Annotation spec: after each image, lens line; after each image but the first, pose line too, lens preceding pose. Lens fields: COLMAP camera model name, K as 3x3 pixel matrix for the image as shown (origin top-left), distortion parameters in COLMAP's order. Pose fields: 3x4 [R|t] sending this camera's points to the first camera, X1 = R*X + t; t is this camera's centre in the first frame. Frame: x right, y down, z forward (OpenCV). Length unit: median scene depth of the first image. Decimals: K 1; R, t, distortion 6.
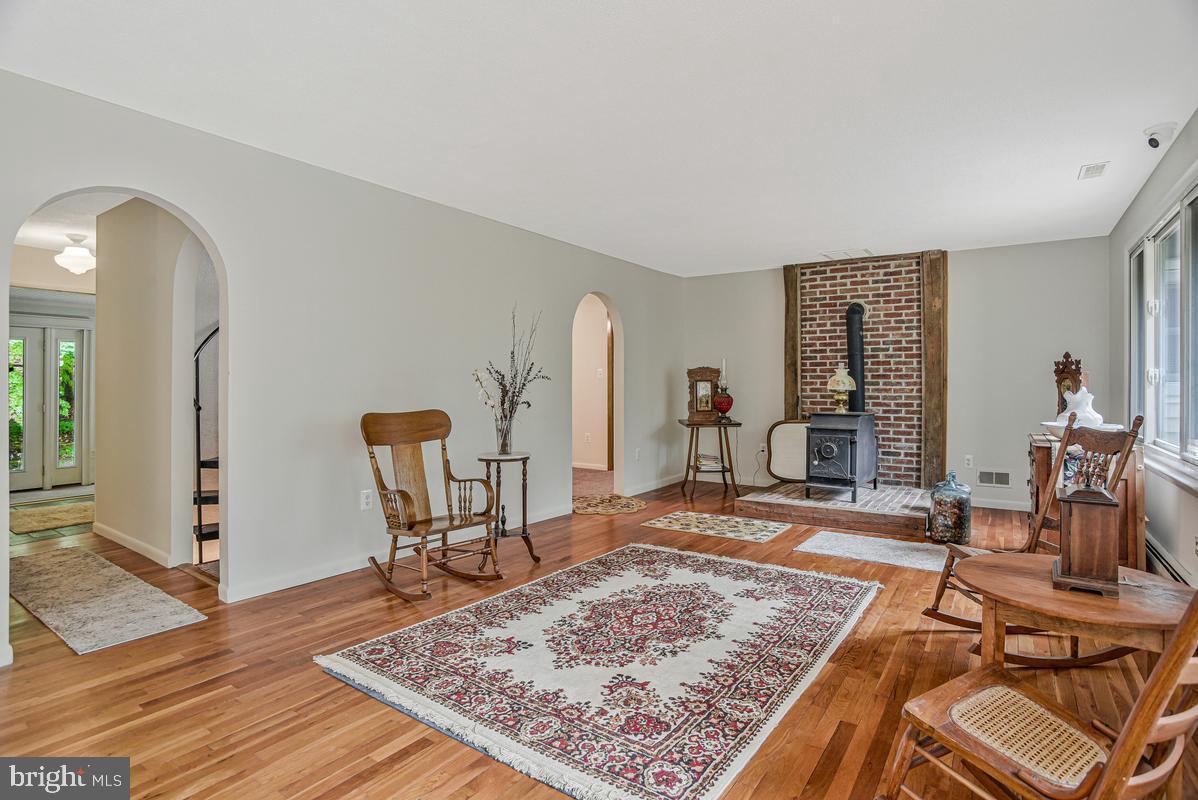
lens RADIAL K [[605.7, 0, 597.4], [0, 605.7, 380.6], [0, 0, 1]] dist [-0.060914, 0.000154]
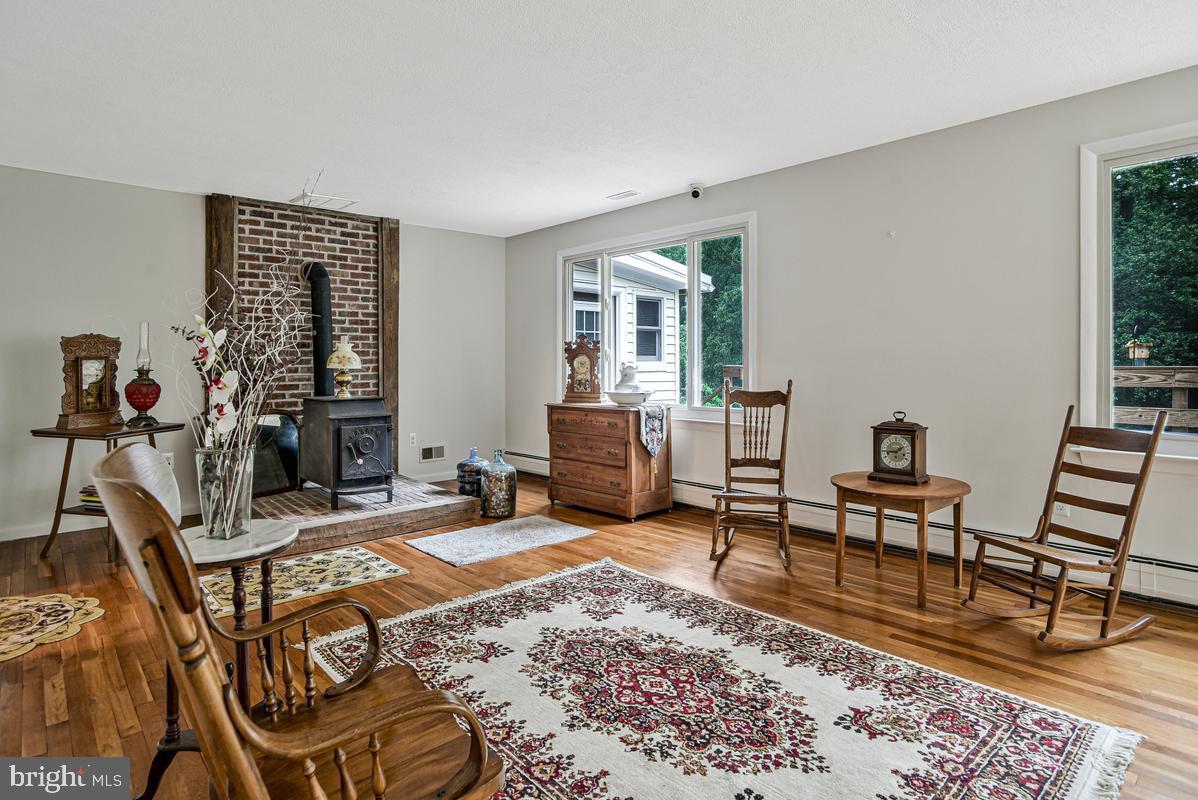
lens RADIAL K [[644.8, 0, 597.9], [0, 644.8, 366.4], [0, 0, 1]] dist [-0.081021, 0.037475]
pose [[0.227631, -0.011118, 0.973684, -0.528827], [0.001413, 0.999938, 0.011087, 0.004268], [-0.973746, -0.001148, 0.227632, 0.702870]]
